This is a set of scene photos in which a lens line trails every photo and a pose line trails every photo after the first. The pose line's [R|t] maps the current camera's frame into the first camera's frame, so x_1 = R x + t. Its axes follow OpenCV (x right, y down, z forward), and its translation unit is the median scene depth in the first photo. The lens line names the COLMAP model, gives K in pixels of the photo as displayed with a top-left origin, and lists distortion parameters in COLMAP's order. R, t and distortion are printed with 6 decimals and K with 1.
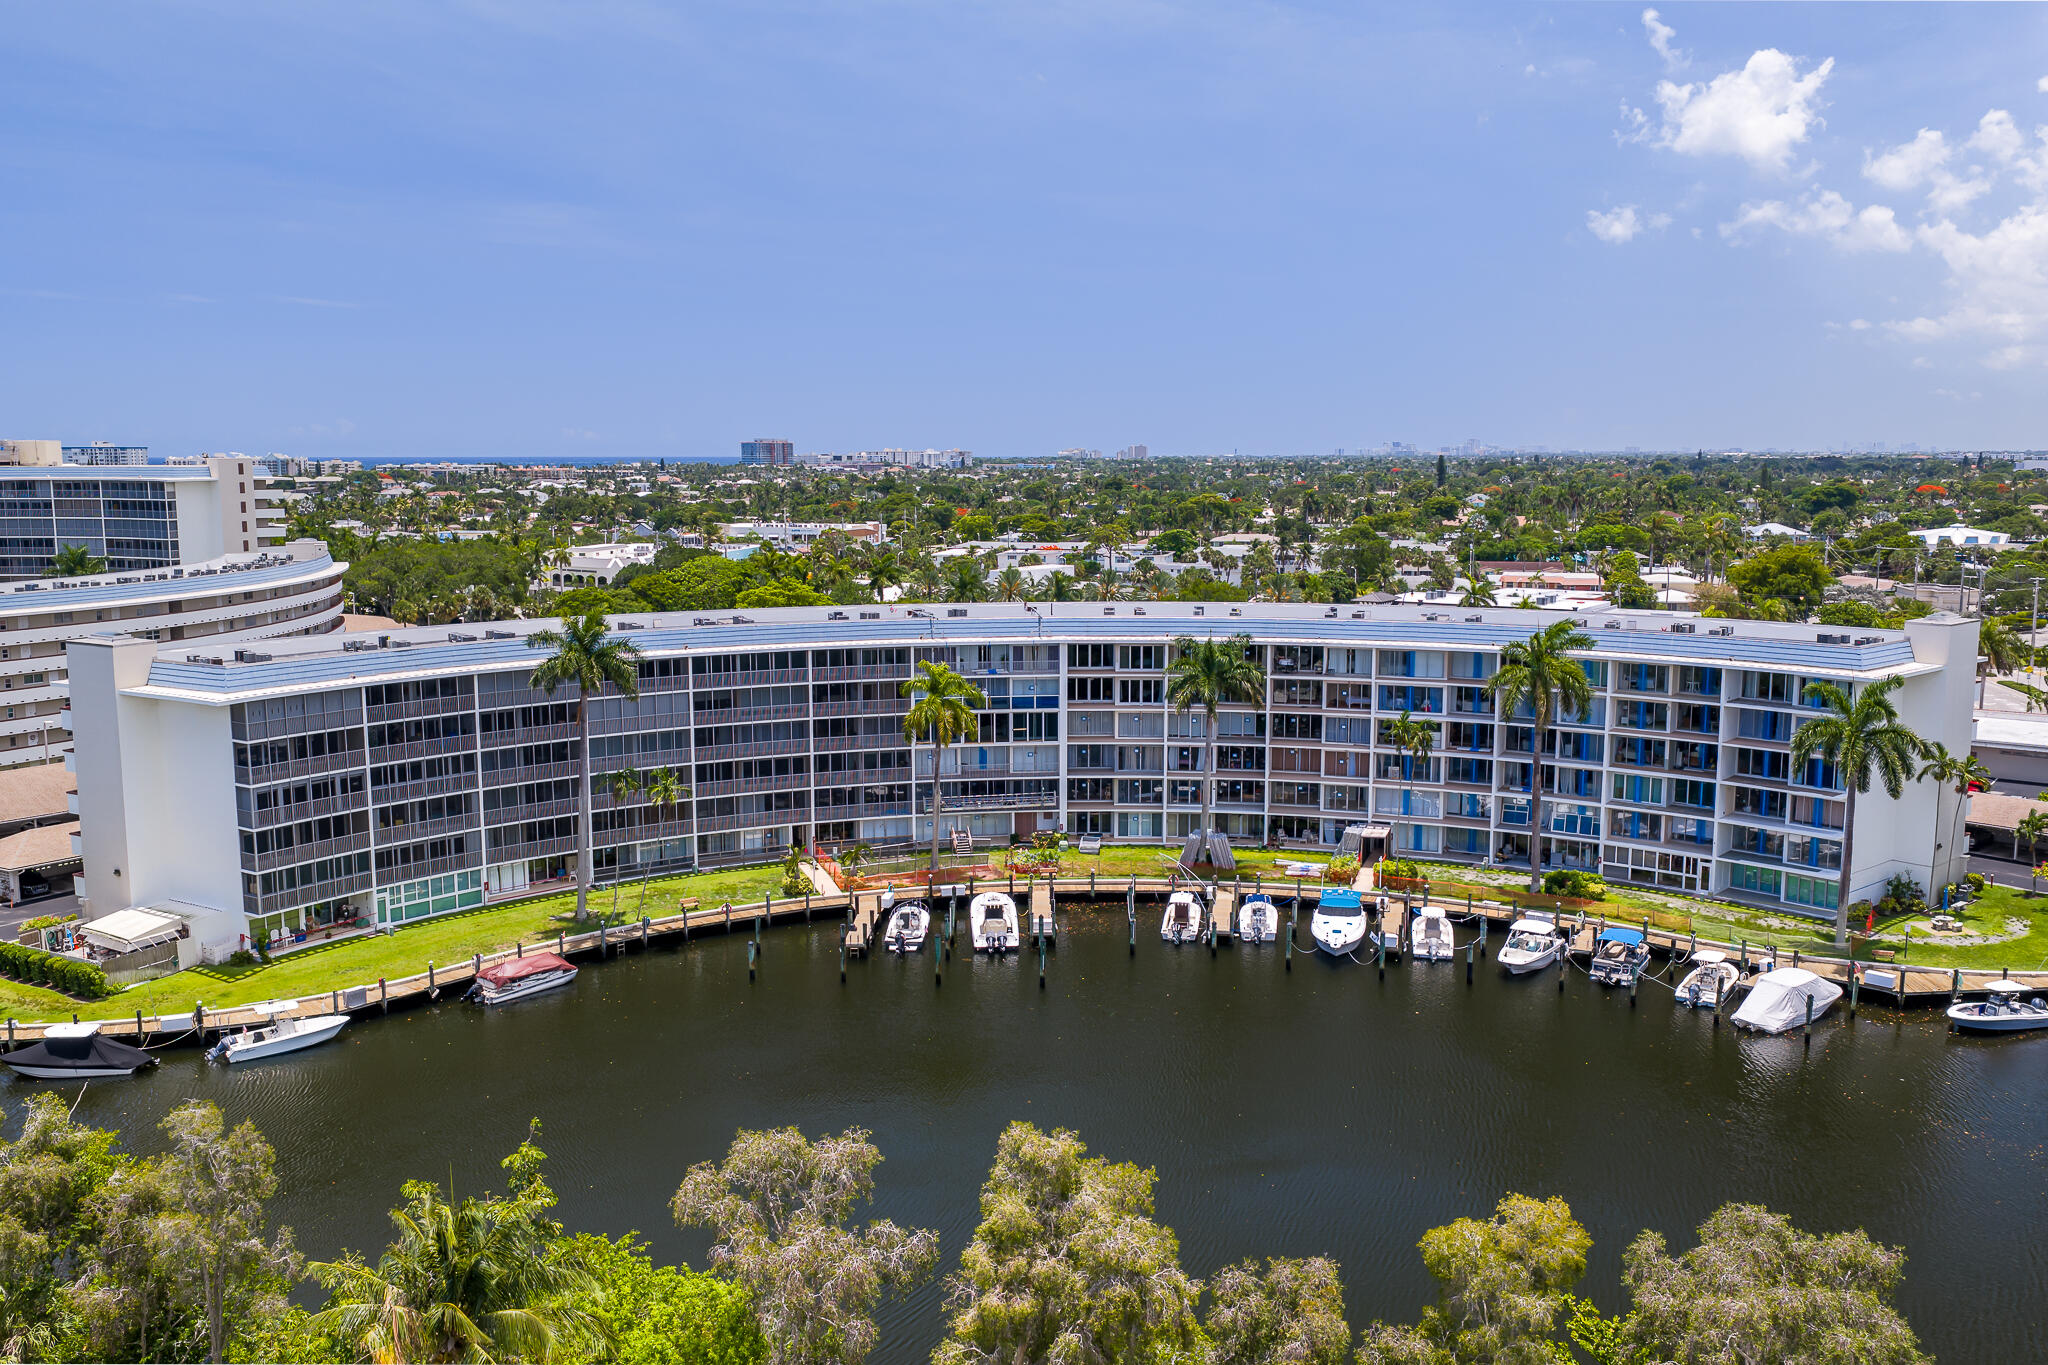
lens RADIAL K [[1720.0, 0, 1024.0], [0, 1720.0, 682.5], [0, 0, 1]] dist [0.037465, -0.071916]
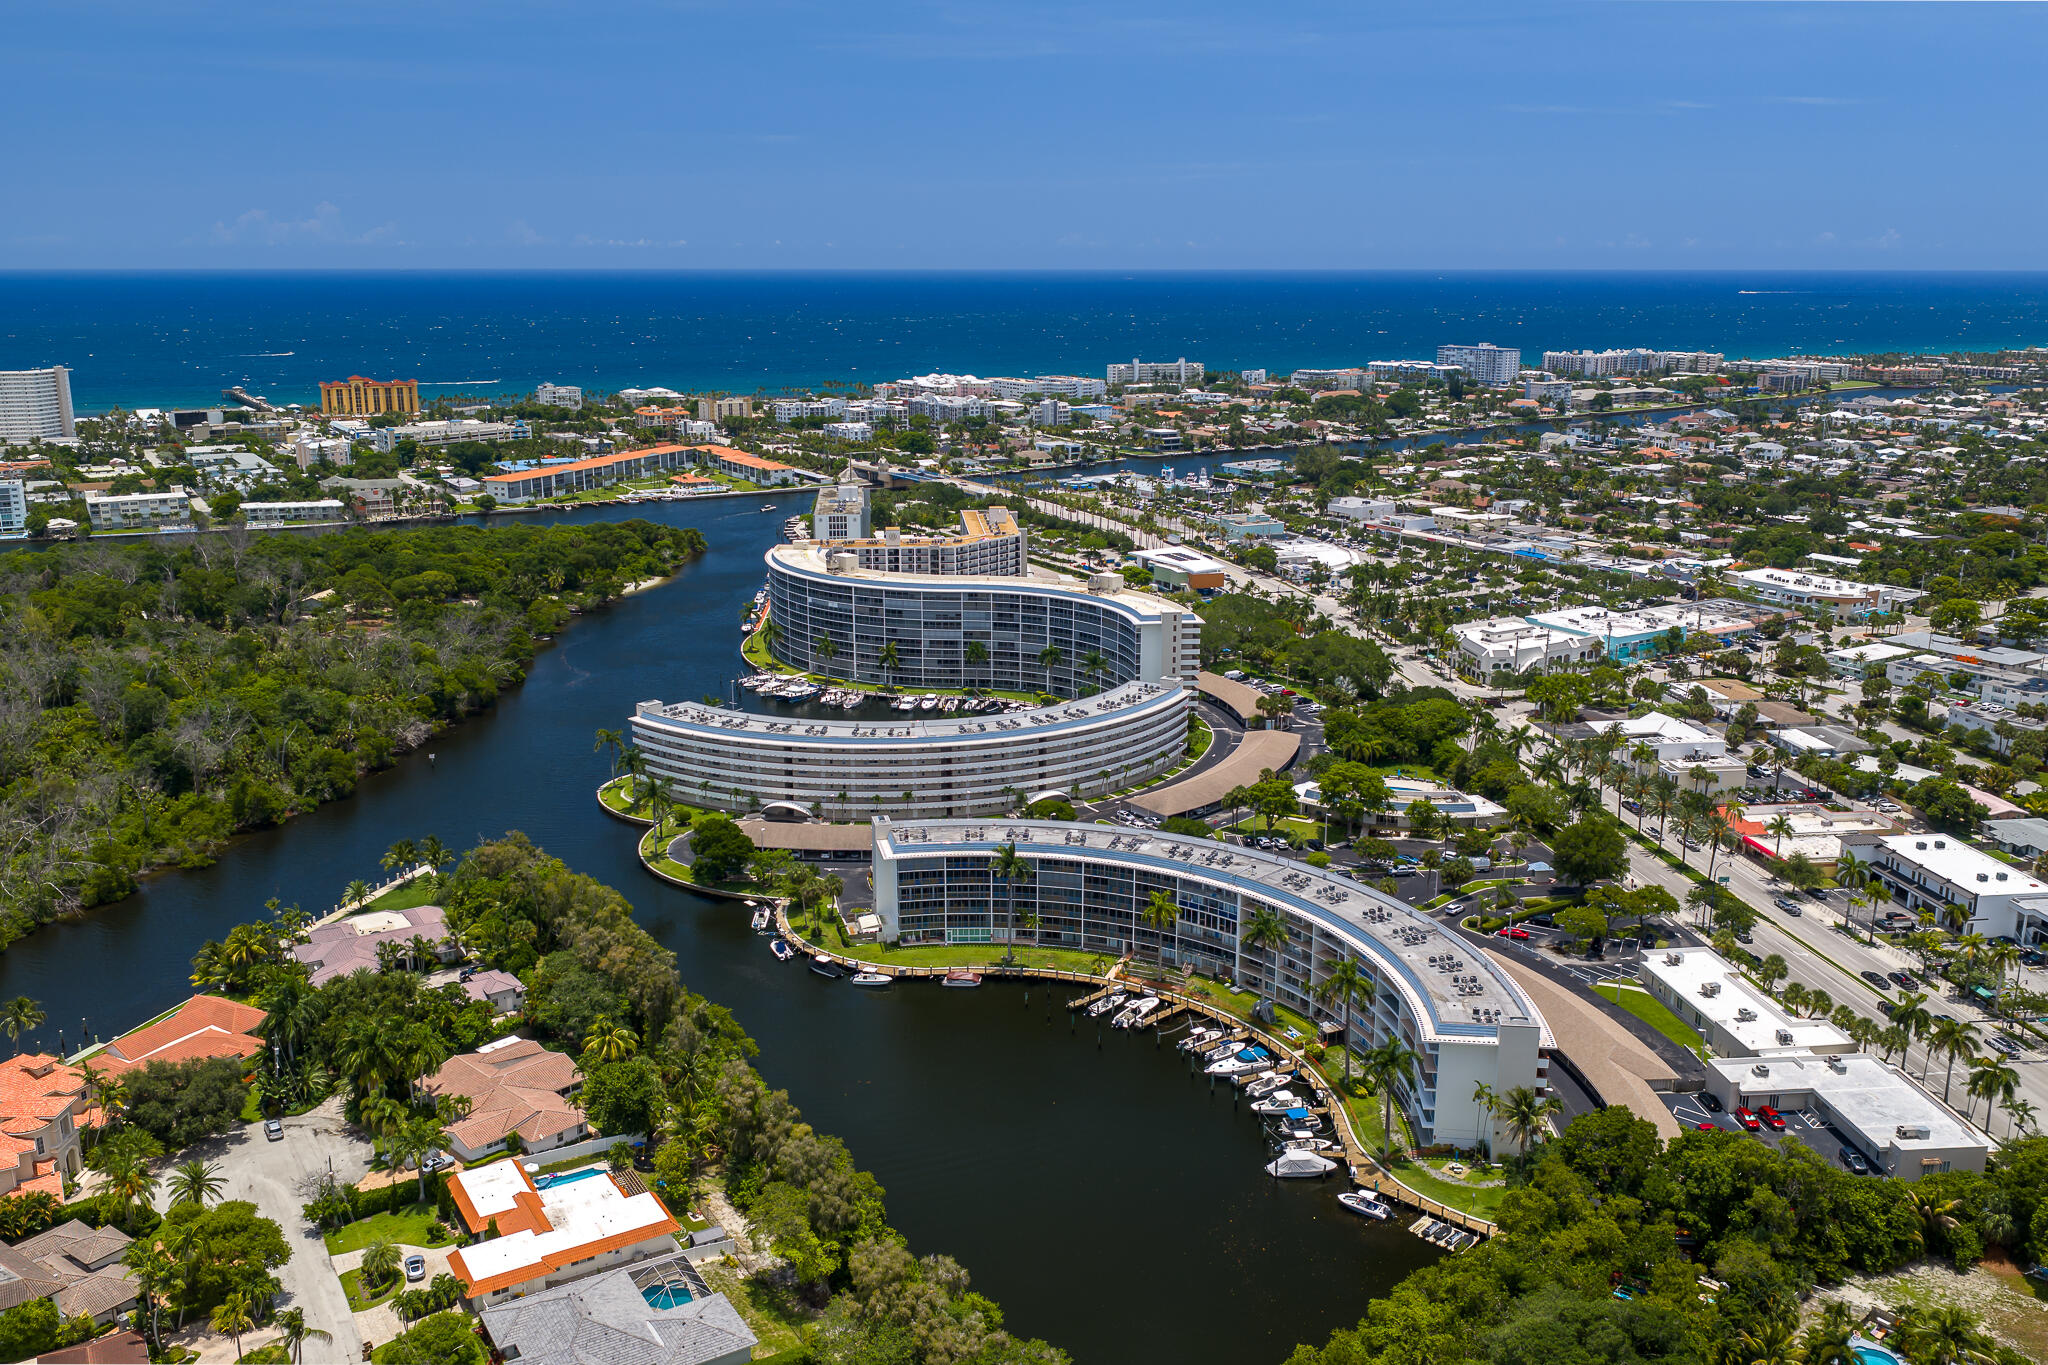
lens RADIAL K [[1720.0, 0, 1024.0], [0, 1720.0, 682.5], [0, 0, 1]] dist [0.037465, -0.071916]
pose [[0.677121, 0.179537, -0.713634, 1.425540], [-0.101661, 0.983304, 0.150922, -0.620685], [0.728816, -0.029643, 0.684068, -0.666664]]
